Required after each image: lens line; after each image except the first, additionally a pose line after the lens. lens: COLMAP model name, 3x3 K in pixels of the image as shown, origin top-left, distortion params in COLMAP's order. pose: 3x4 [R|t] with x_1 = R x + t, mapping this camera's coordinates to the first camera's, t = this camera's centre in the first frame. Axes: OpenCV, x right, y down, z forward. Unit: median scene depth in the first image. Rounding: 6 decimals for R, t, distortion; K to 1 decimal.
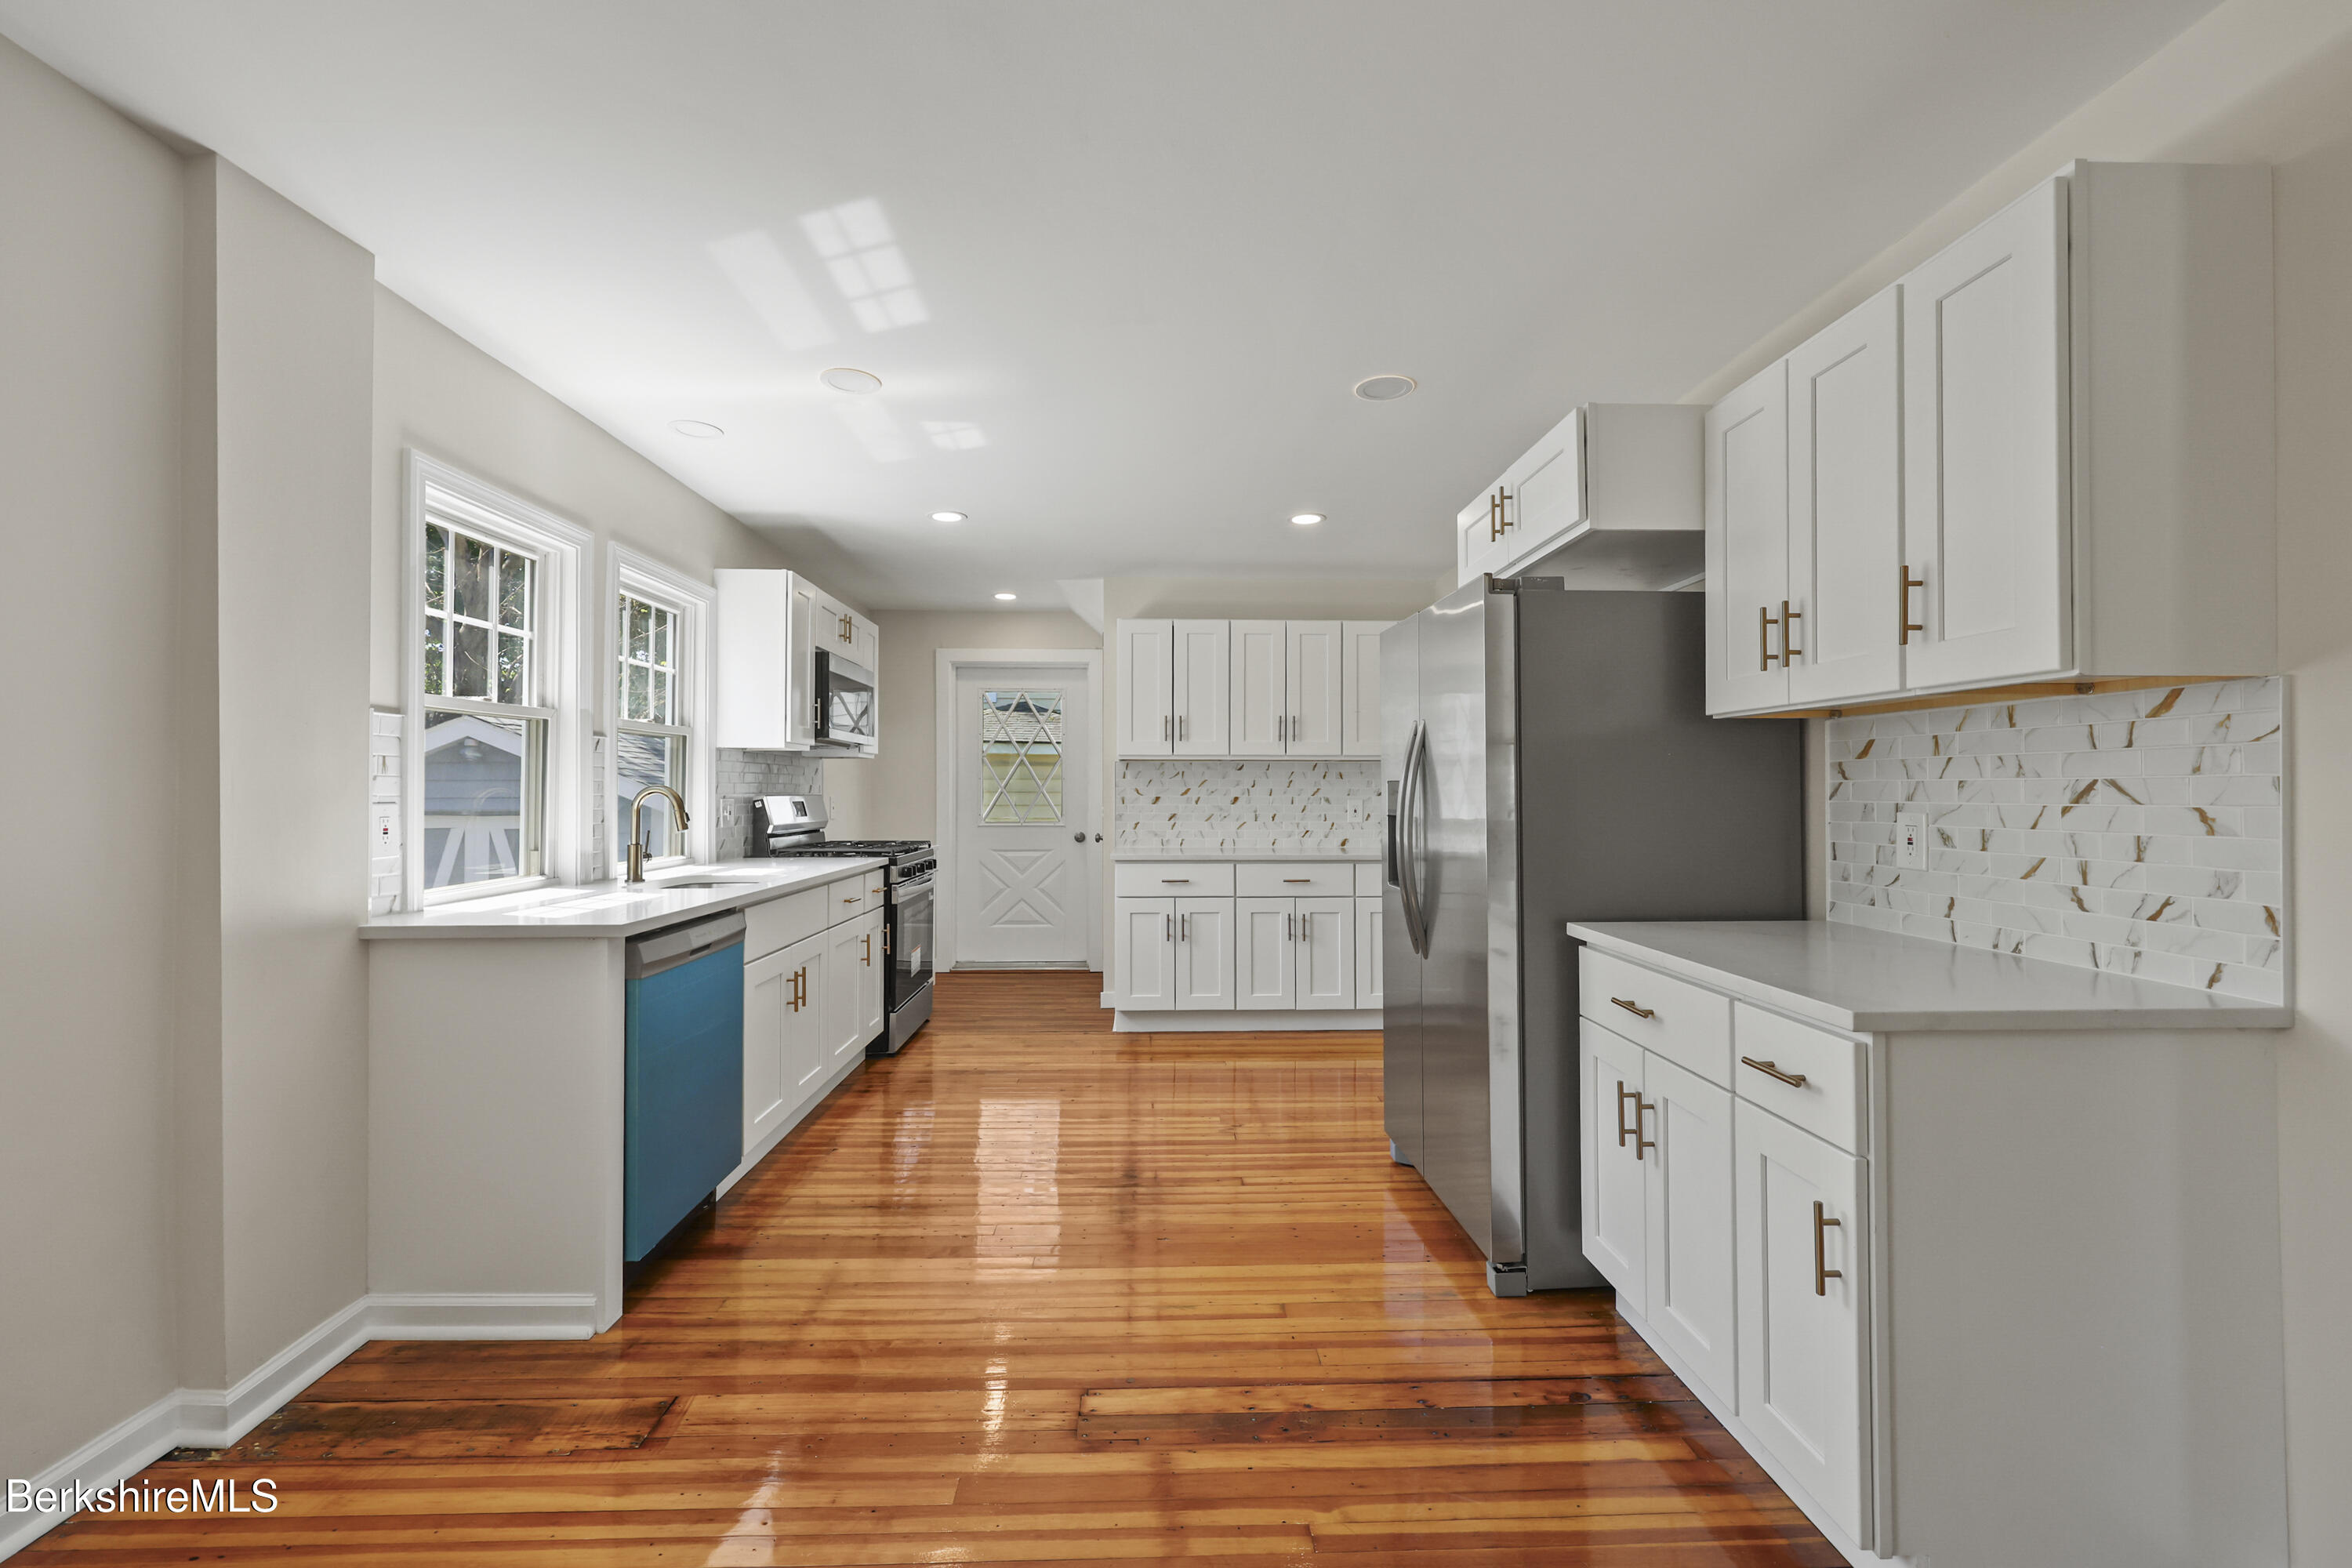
lens RADIAL K [[963.3, 0, 1179.2], [0, 963.3, 776.5], [0, 0, 1]] dist [-0.000461, 0.000039]
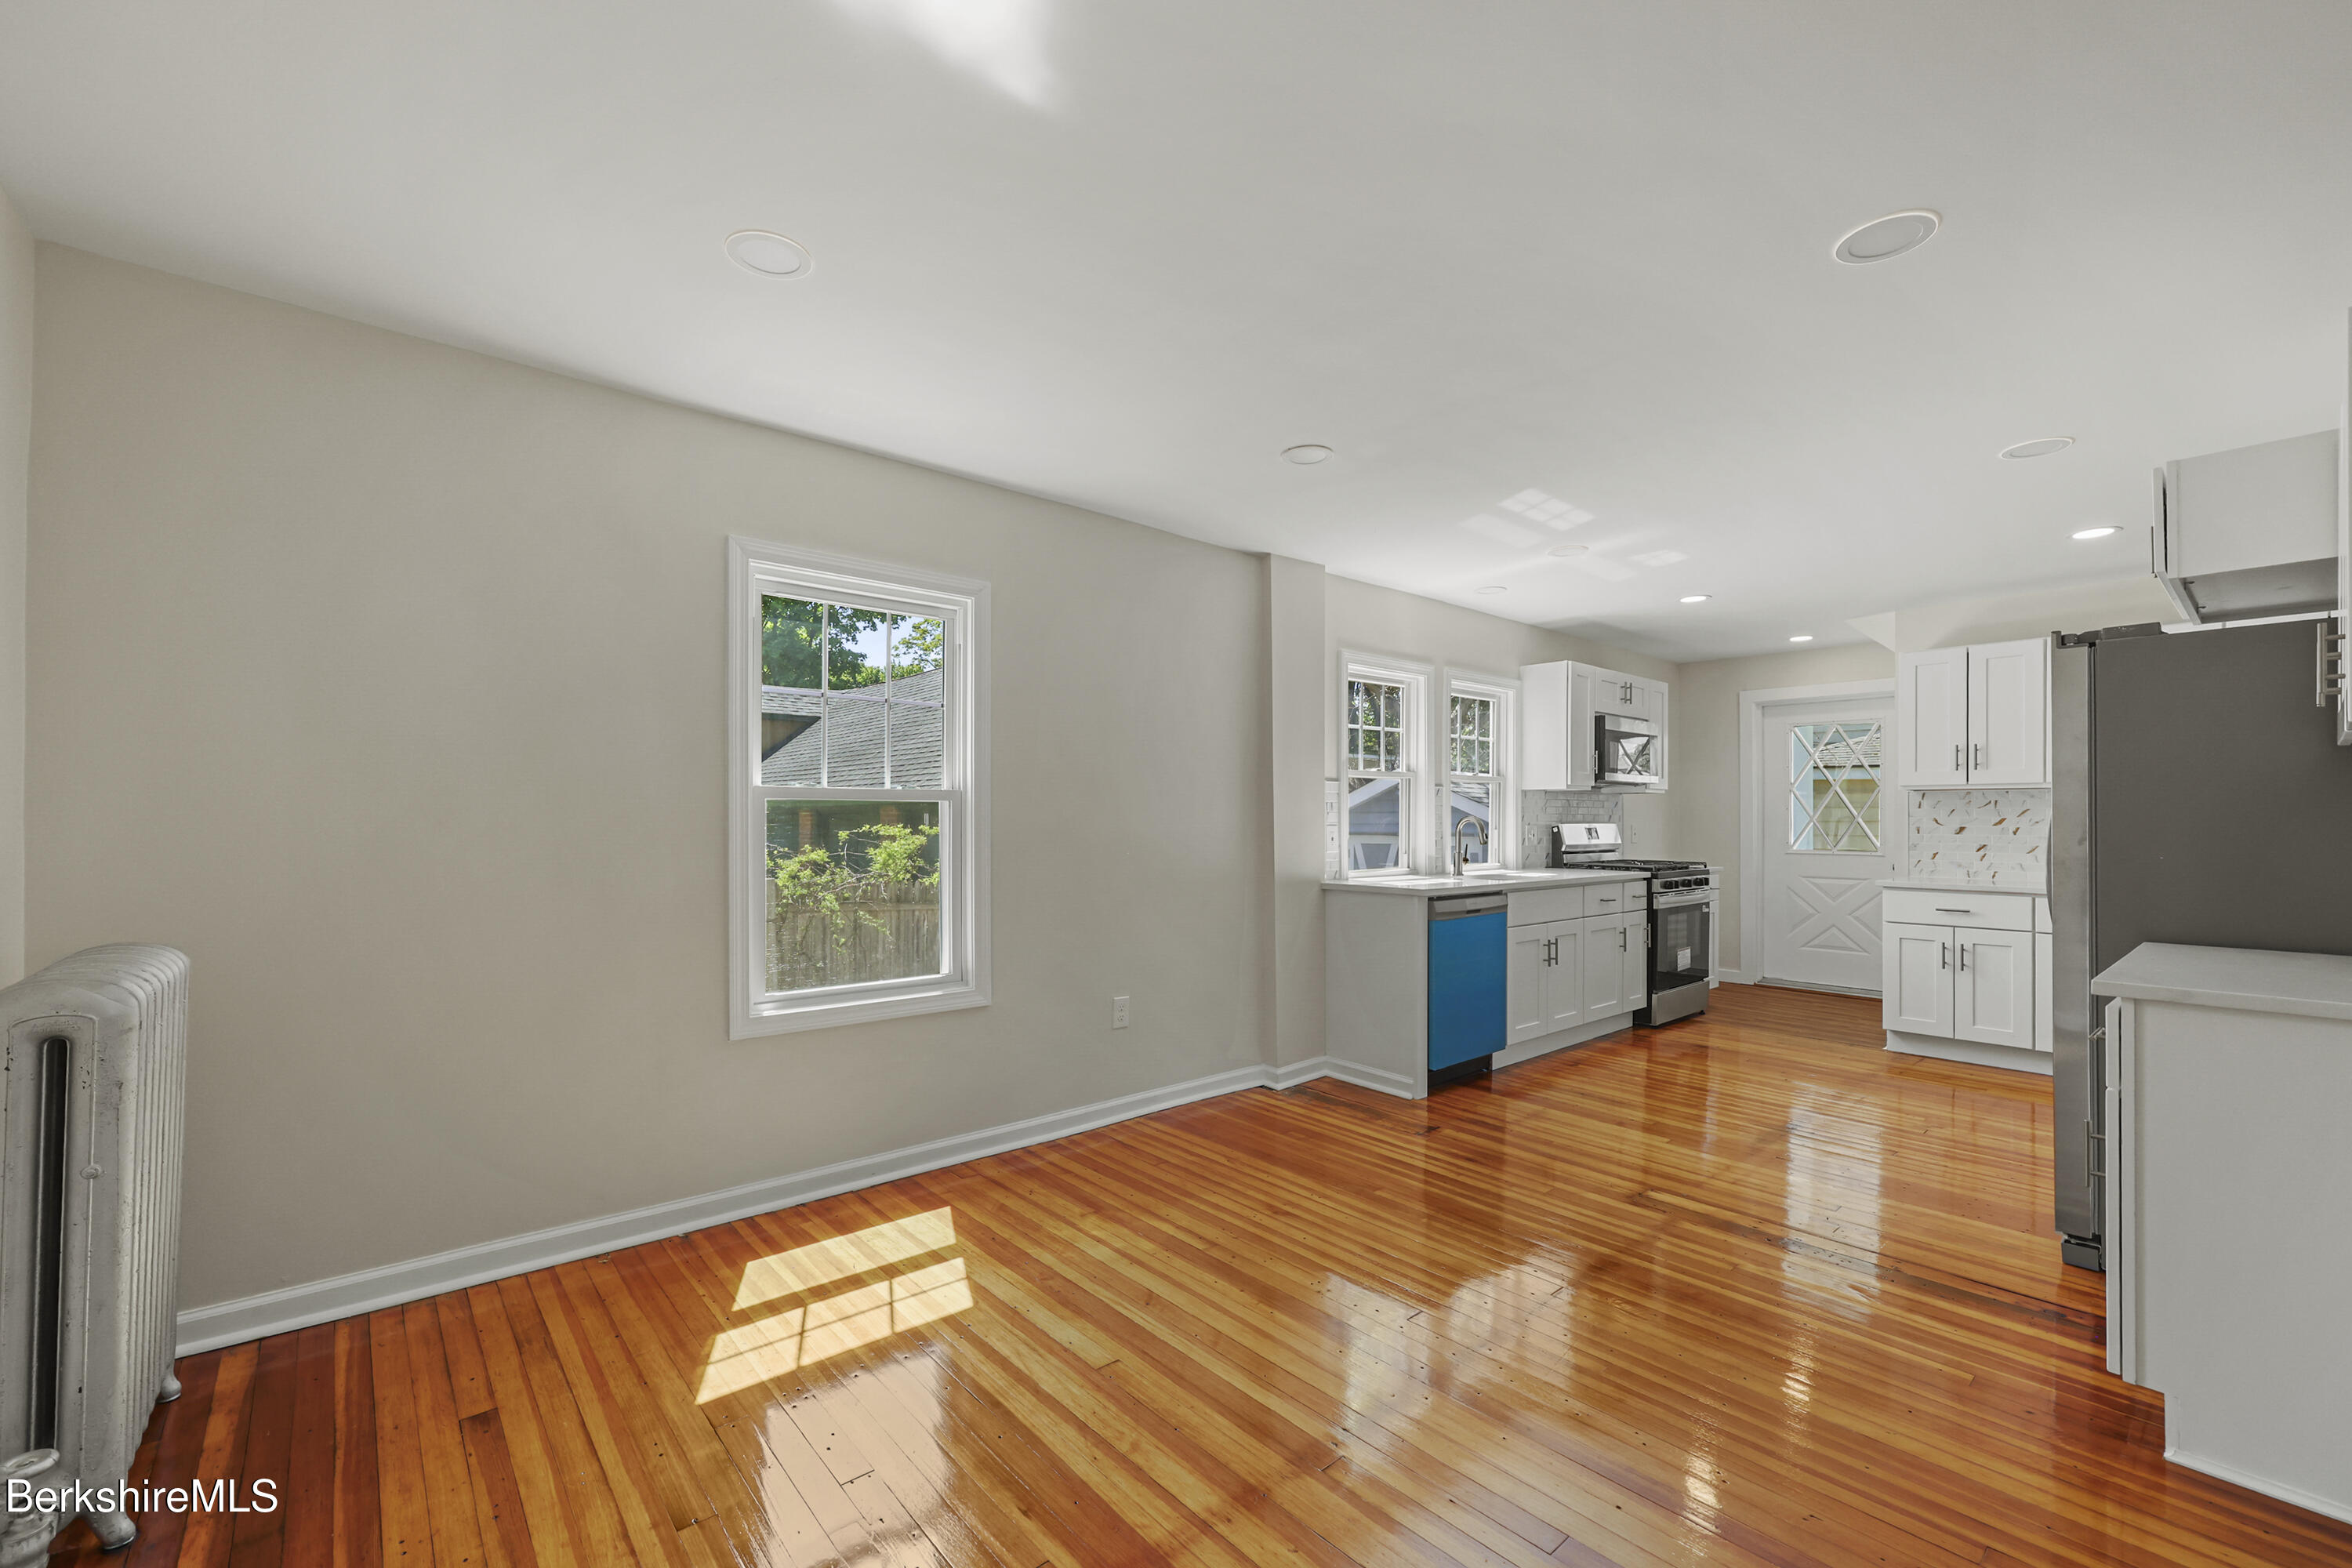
lens RADIAL K [[963.3, 0, 1177.7], [0, 963.3, 817.8], [0, 0, 1]] dist [-0.000461, 0.000039]
pose [[0.625205, 0.001431, -0.780459, 0.454983], [0.009300, 0.999914, 0.009284, -0.008295], [0.780405, -0.013063, 0.625138, -0.430434]]
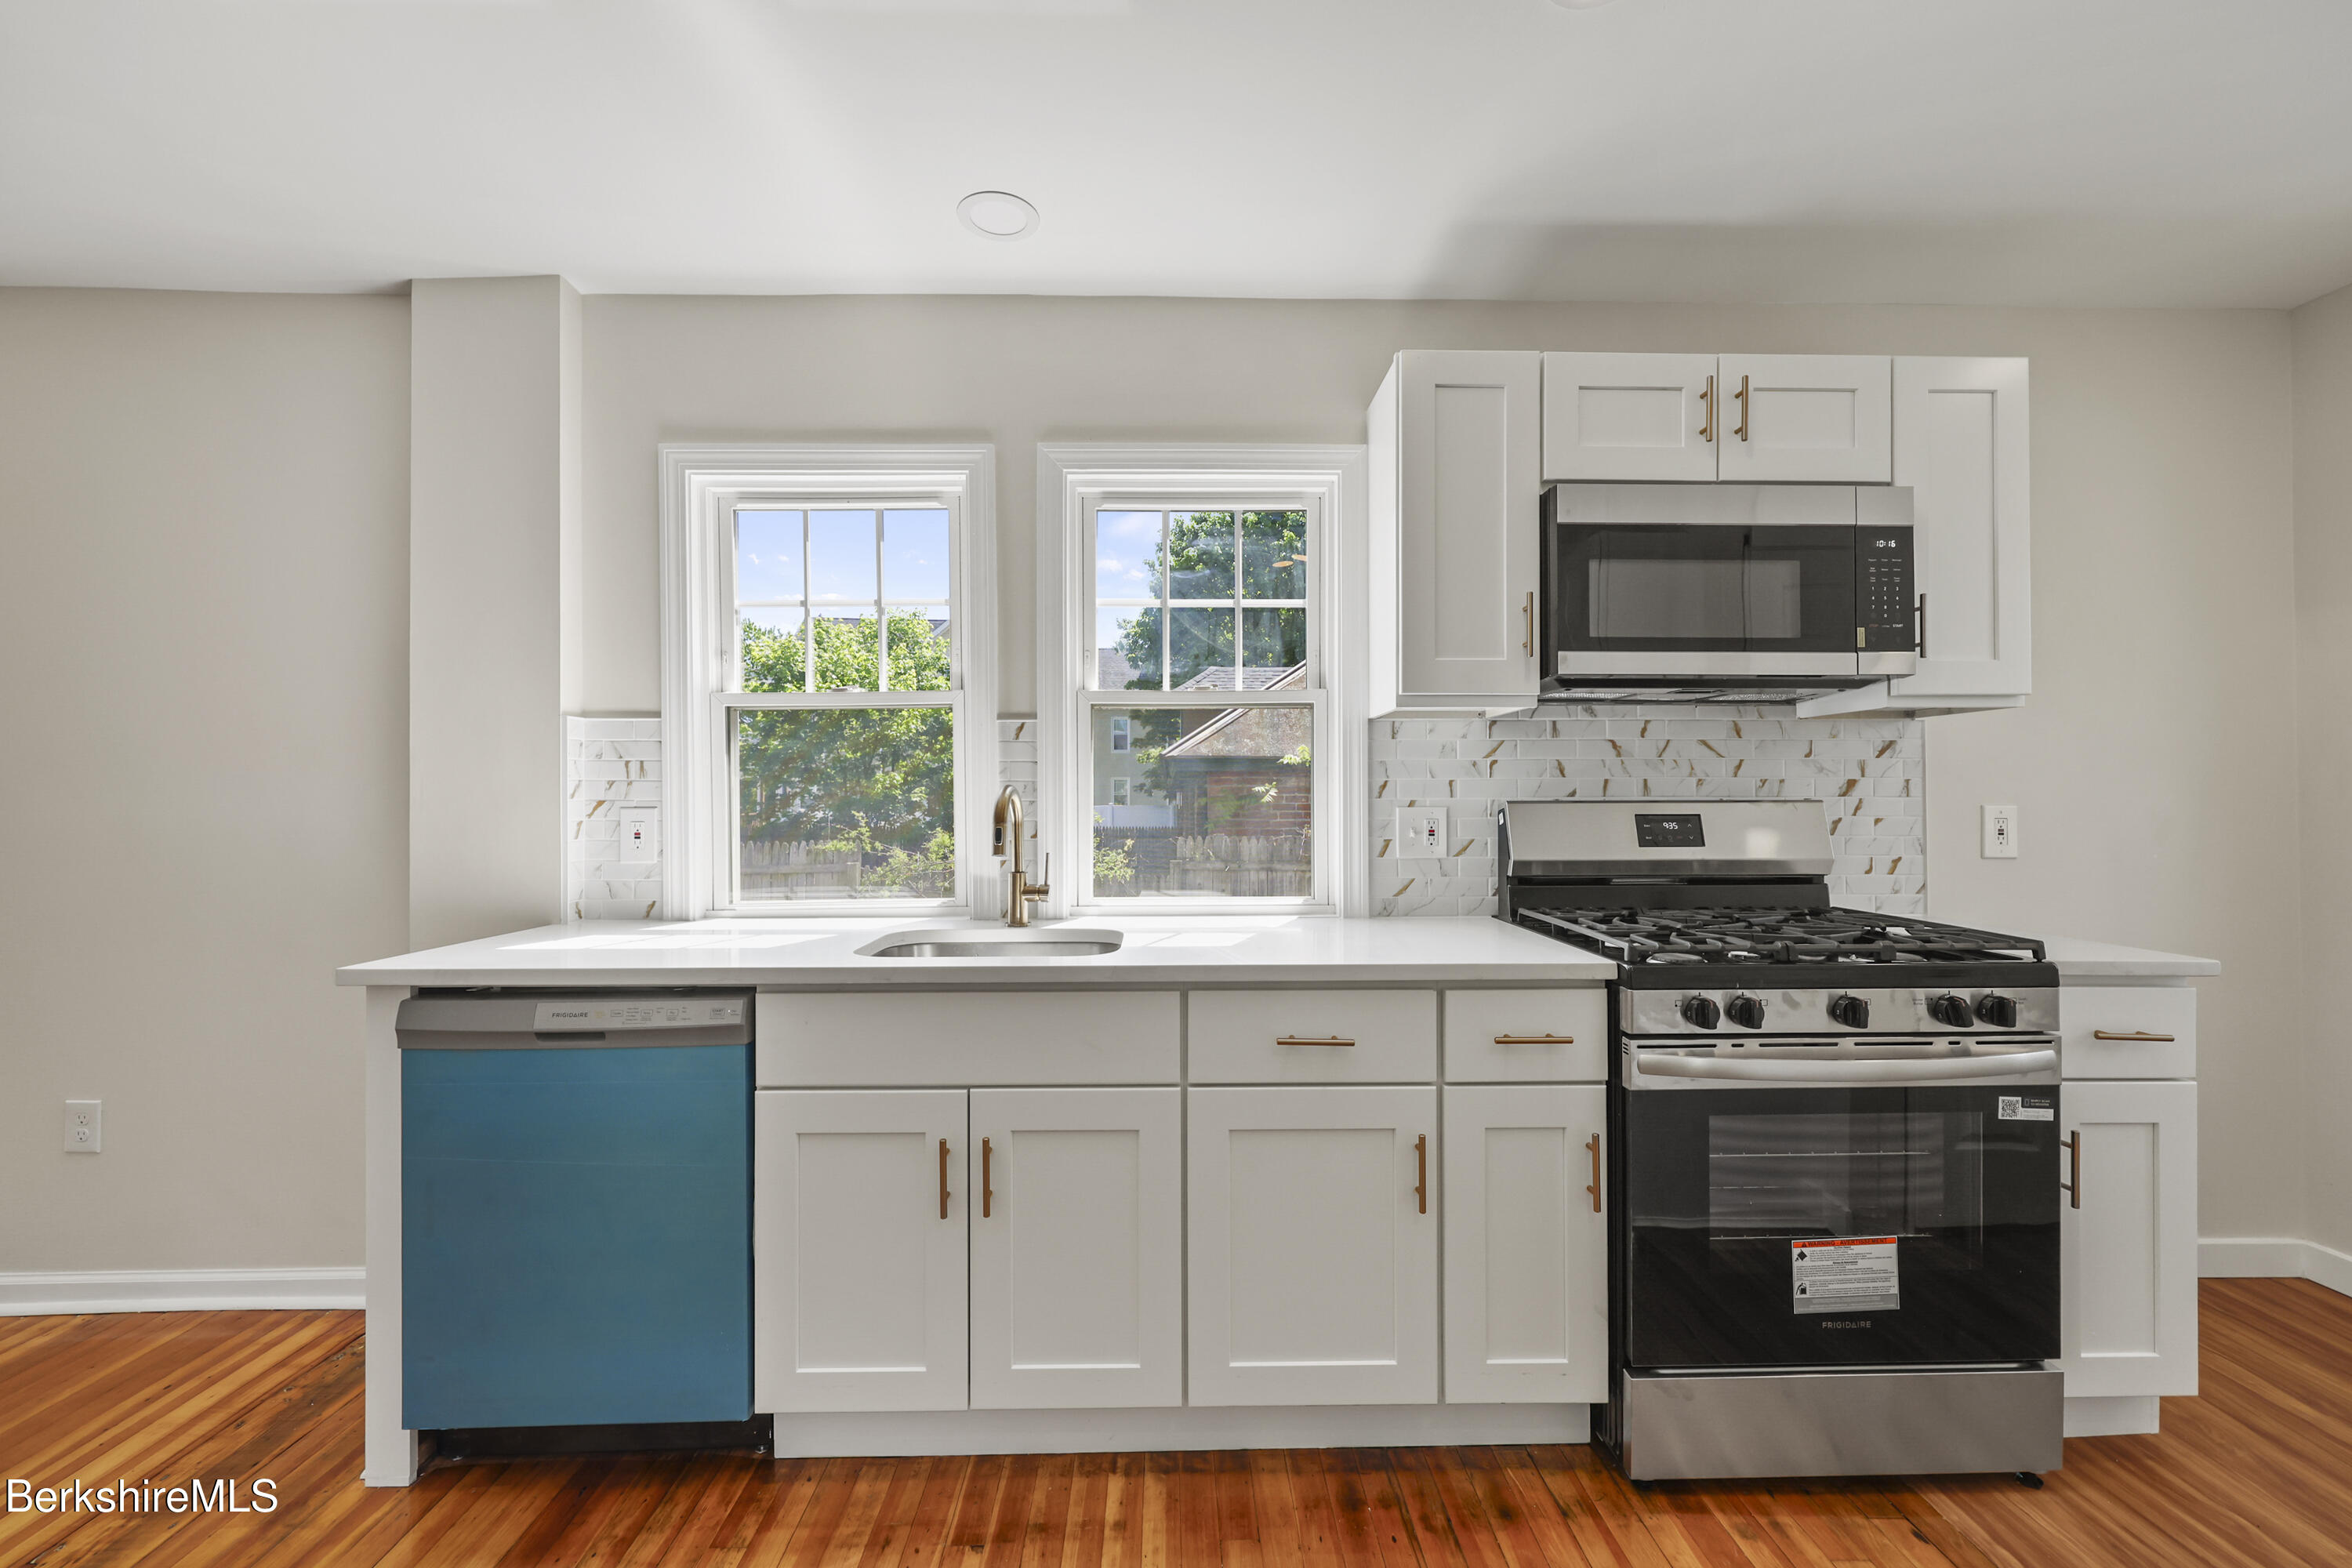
lens RADIAL K [[948.8, 0, 1178.9], [0, 948.8, 793.7], [0, 0, 1]] dist [-0.002772, 0.000776]
pose [[-0.016671, -0.006636, -0.999839, 0.122195], [0.018053, 0.999813, -0.006937, 0.023913], [0.999698, -0.018166, -0.016548, 1.250594]]
